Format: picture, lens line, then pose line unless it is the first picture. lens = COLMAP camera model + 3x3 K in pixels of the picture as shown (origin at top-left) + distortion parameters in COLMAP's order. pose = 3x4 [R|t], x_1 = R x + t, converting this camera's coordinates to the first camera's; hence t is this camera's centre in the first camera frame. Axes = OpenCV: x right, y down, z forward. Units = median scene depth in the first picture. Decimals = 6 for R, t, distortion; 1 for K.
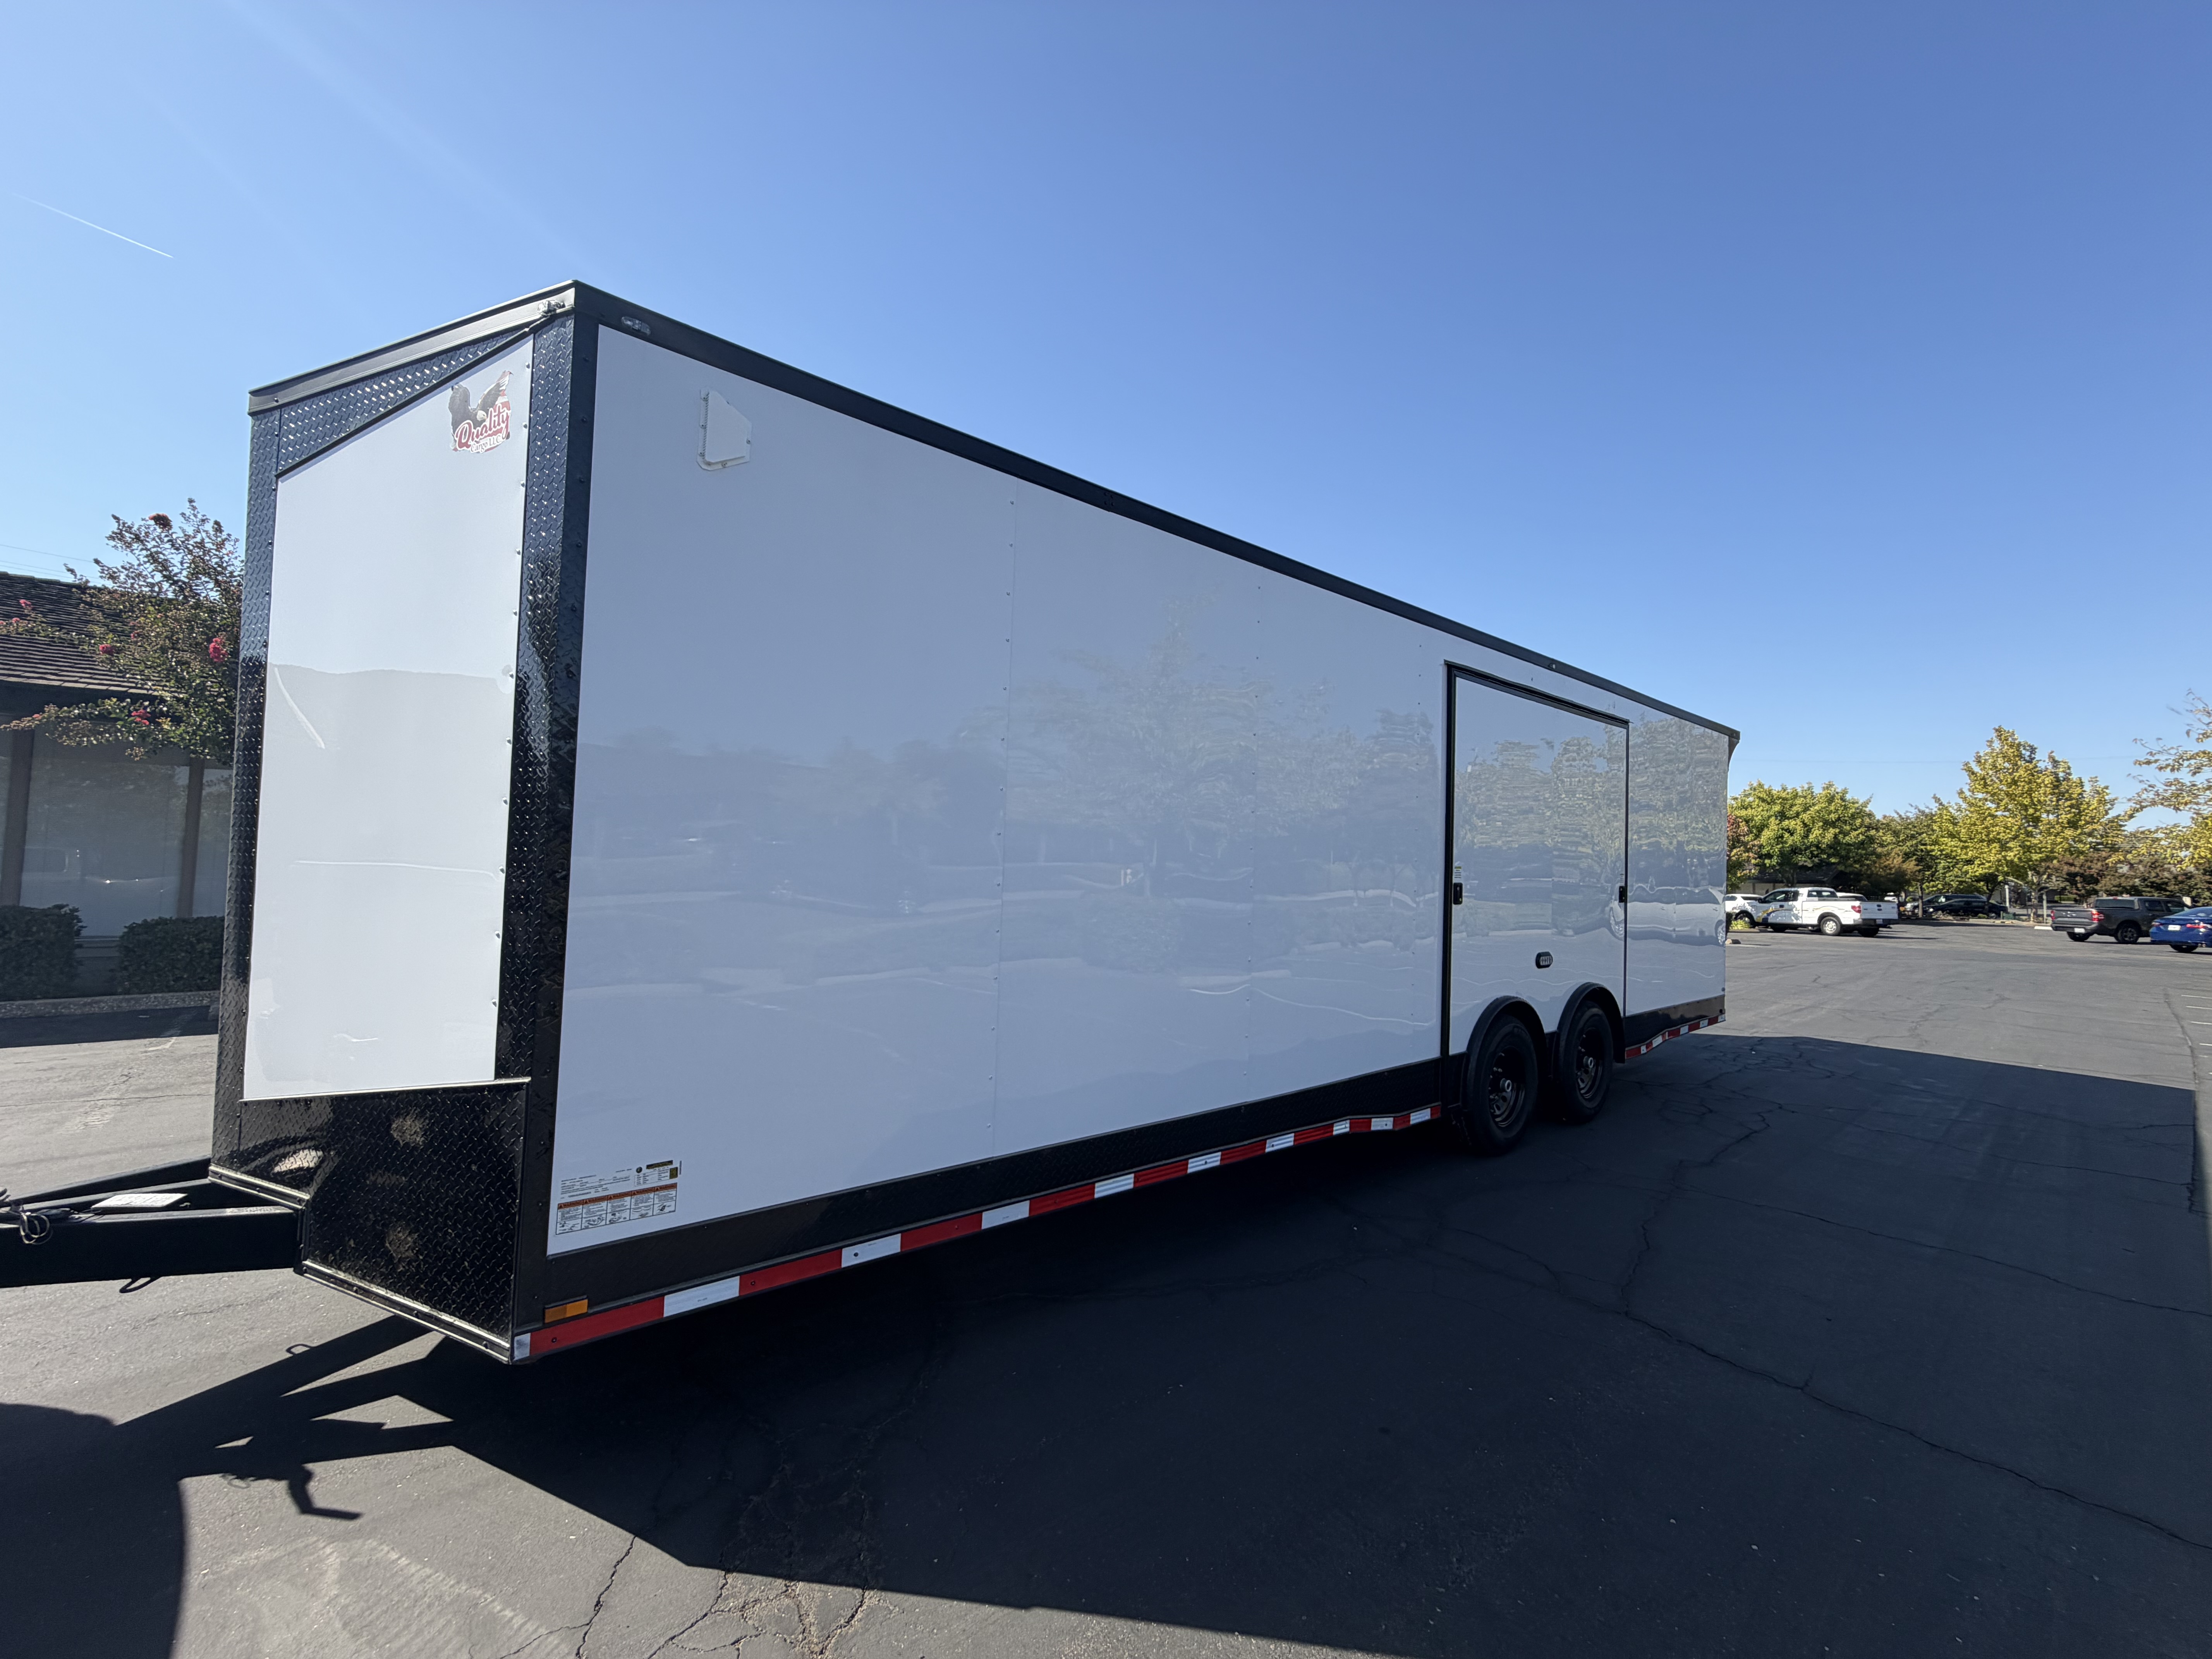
lens RADIAL K [[884.3, 0, 1101.7], [0, 884.3, 824.3], [0, 0, 1]] dist [0.001033, 0.000434]
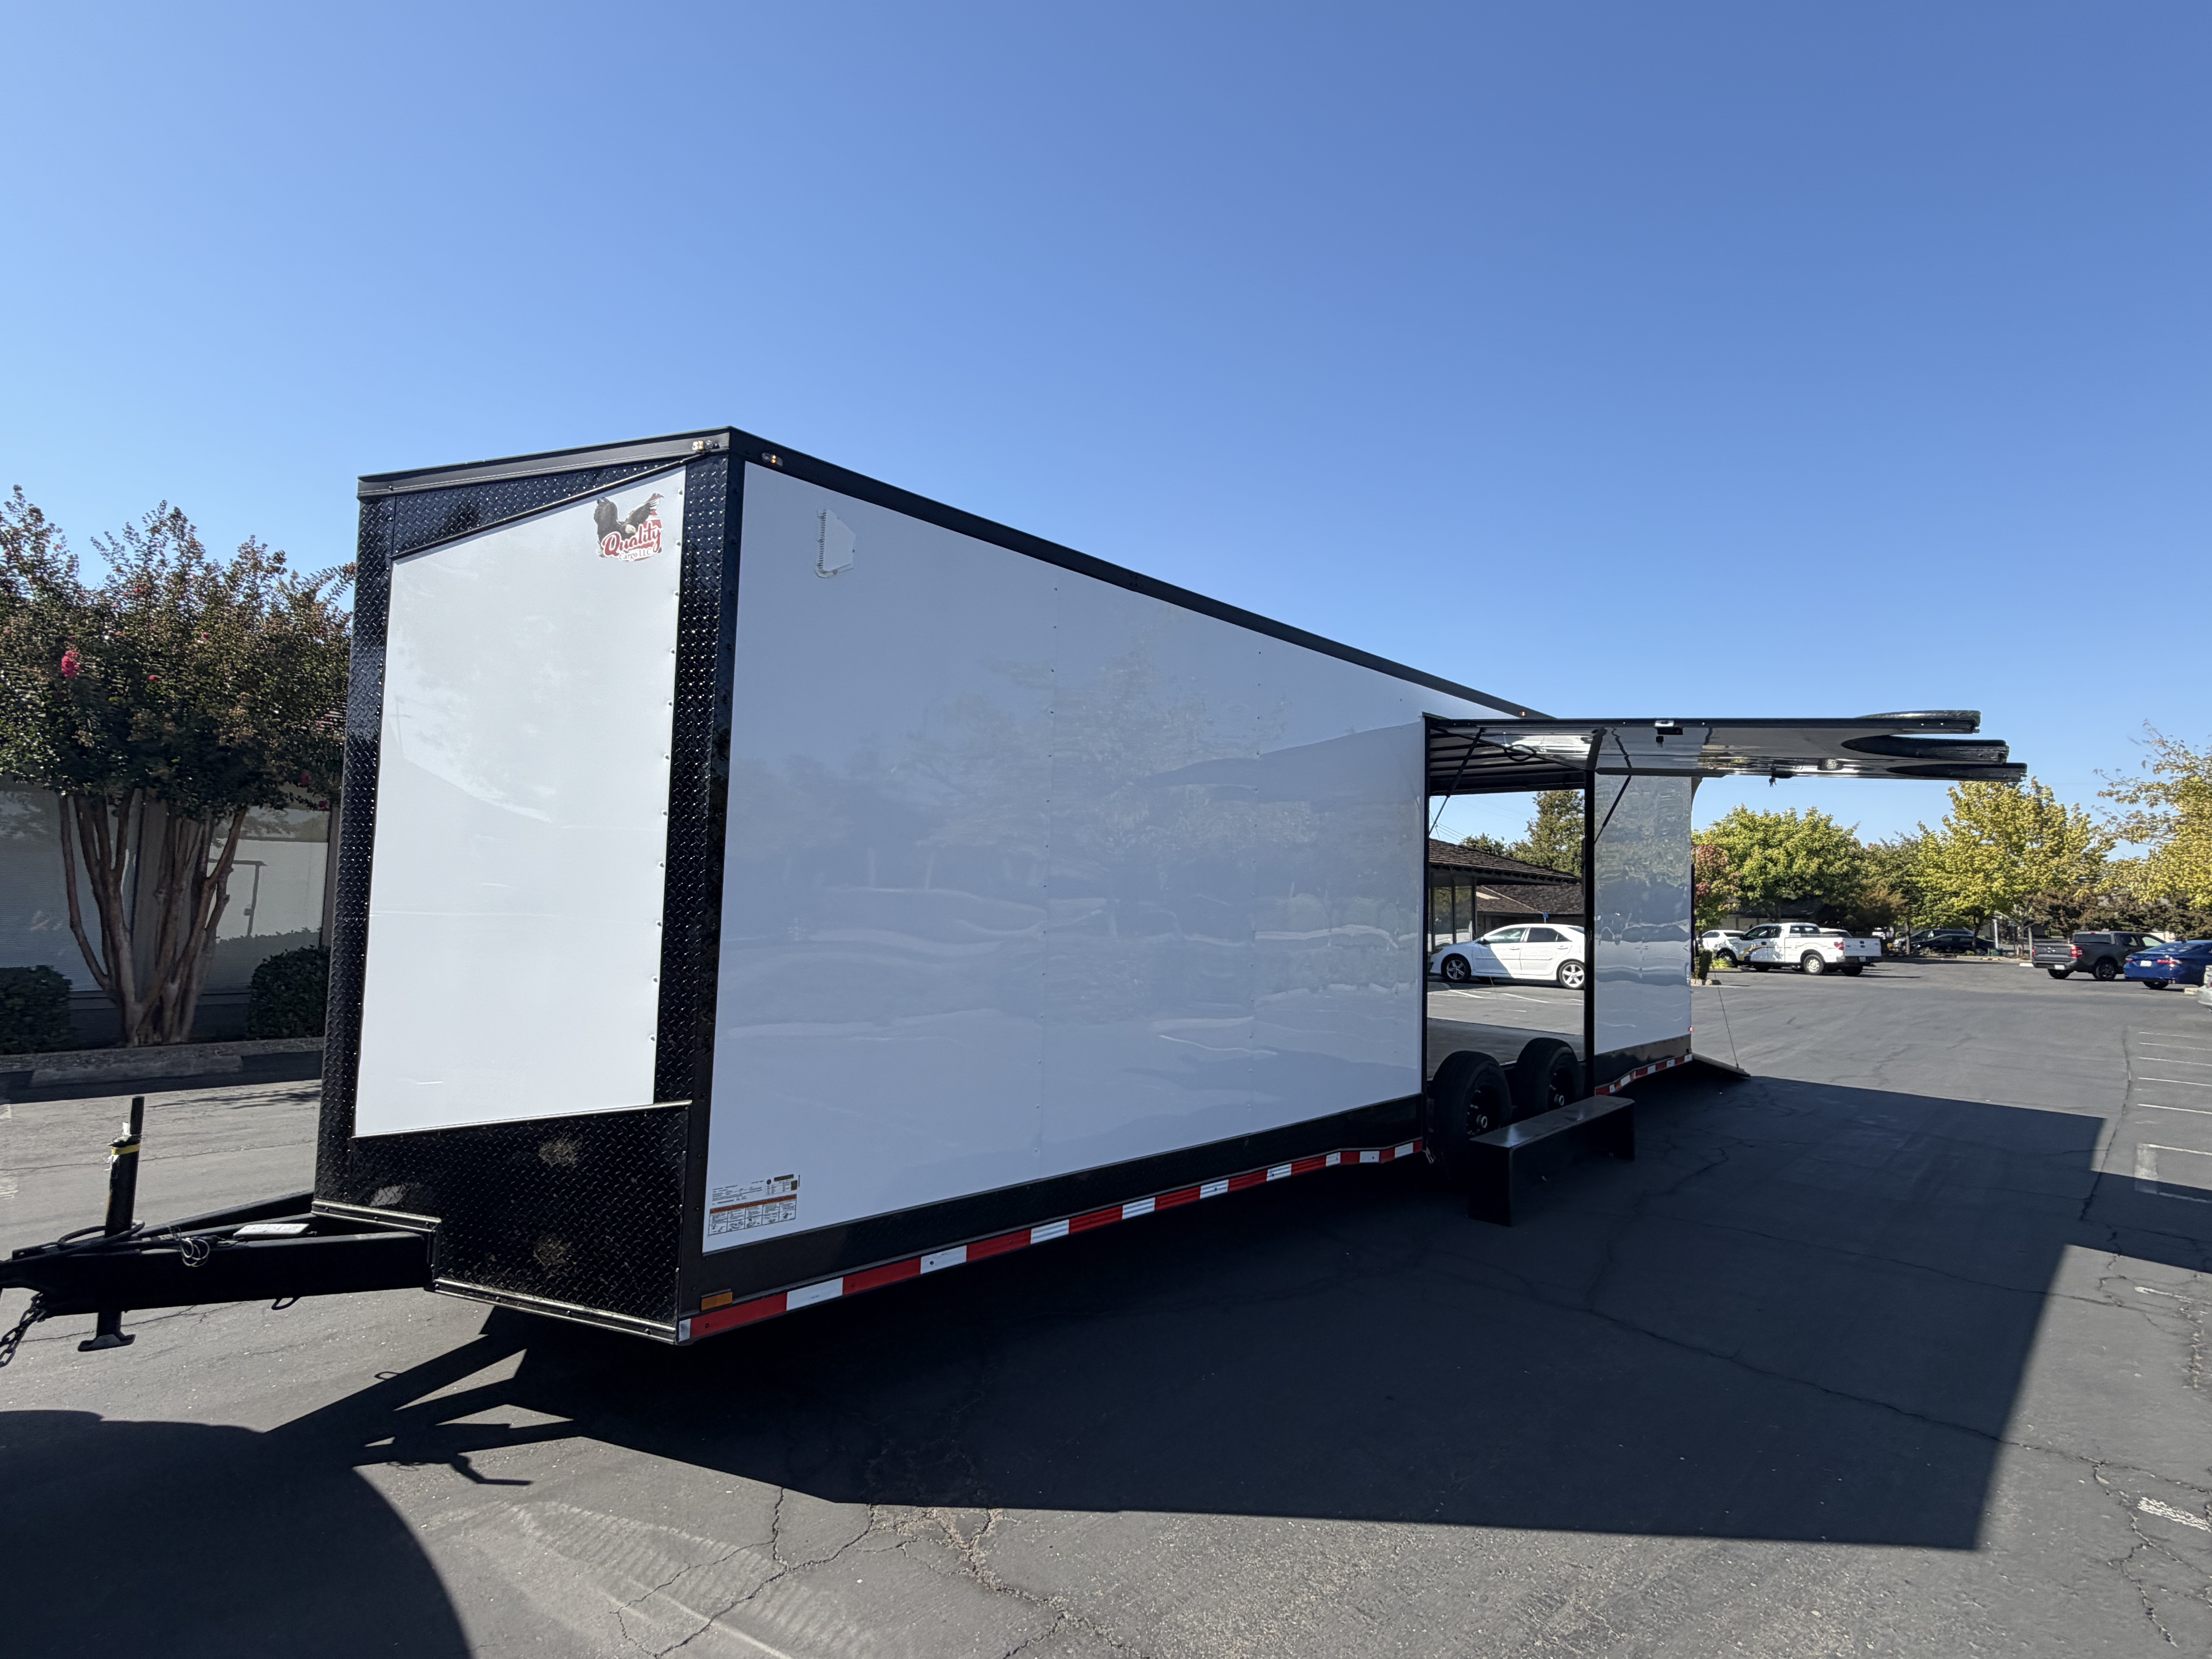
lens RADIAL K [[1043.9, 0, 1100.4], [0, 1043.9, 829.5], [0, 0, 1]] dist [-0.000395, 0.001198]
pose [[0.996300, 0.003791, 0.085858, -0.025543], [-0.002096, 0.999801, -0.019832, -0.005499], [-0.085916, 0.019579, 0.996110, -0.050003]]
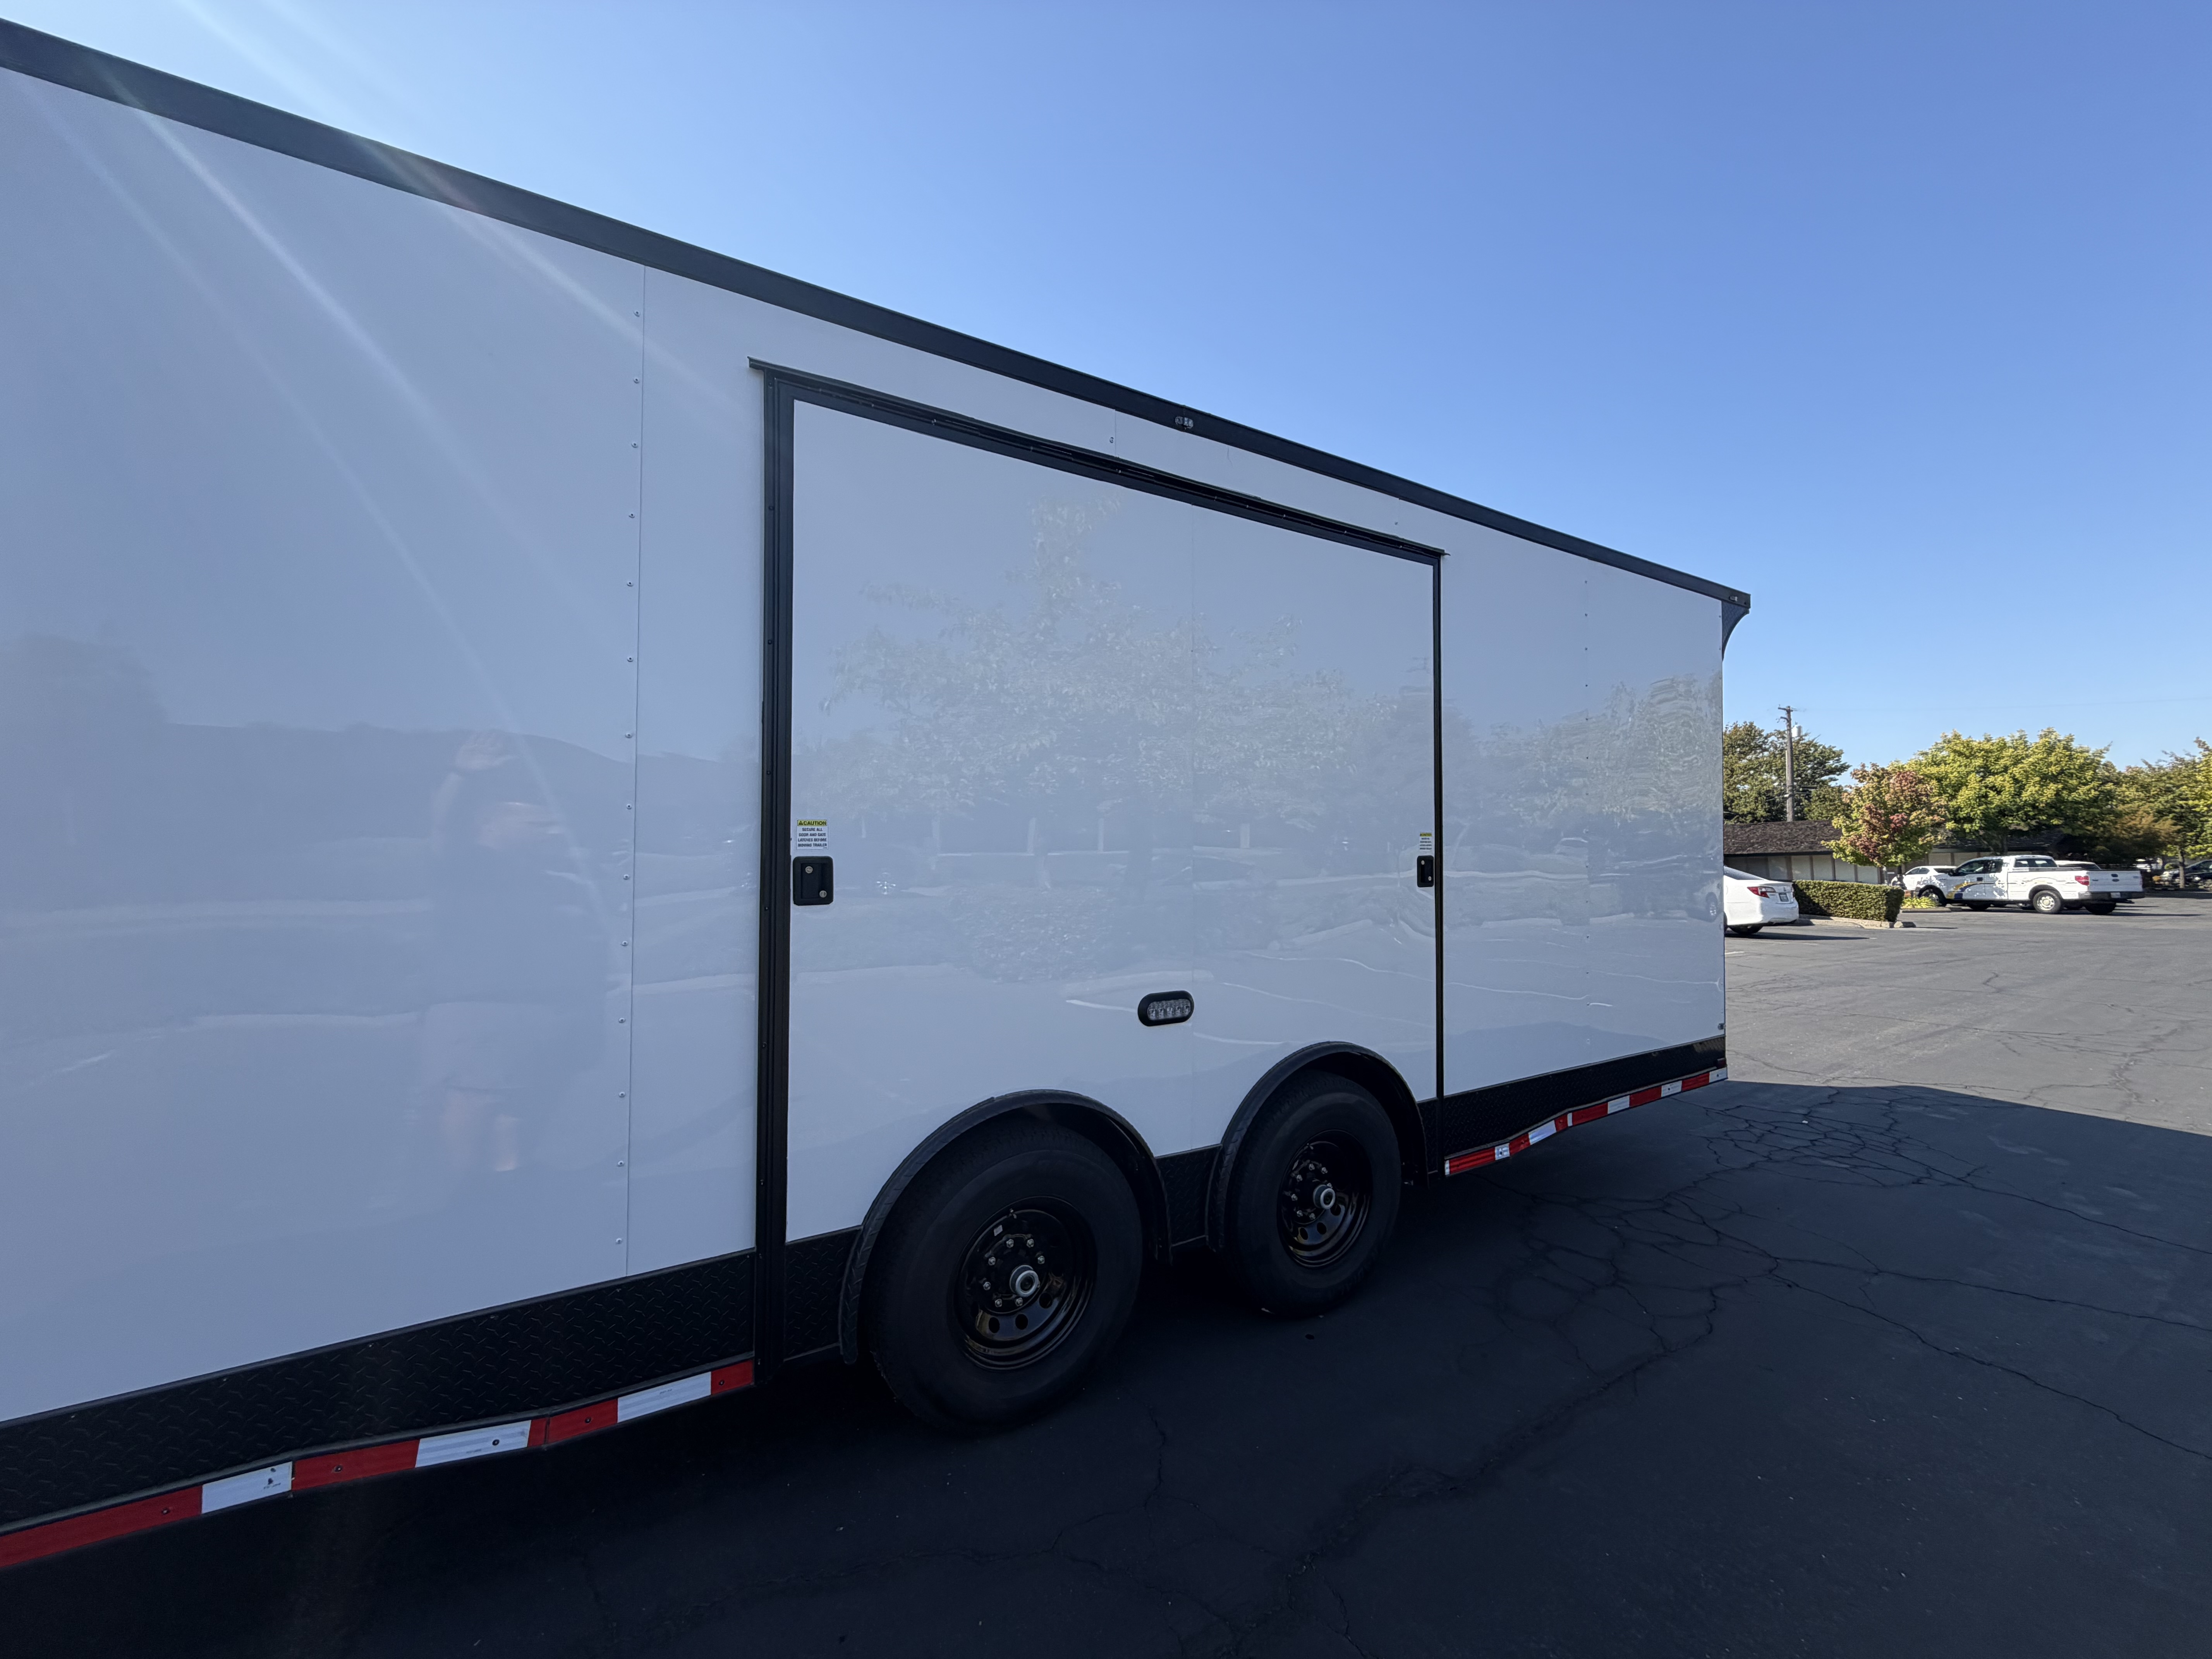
lens RADIAL K [[884.3, 0, 1097.8], [0, 884.3, 821.2], [0, 0, 1]] dist [0.001033, 0.000434]
pose [[0.989474, -0.033970, -0.140669, 0.159815], [0.034976, 0.999377, 0.004683, 0.013381], [0.140422, -0.009554, 0.990046, 0.150303]]
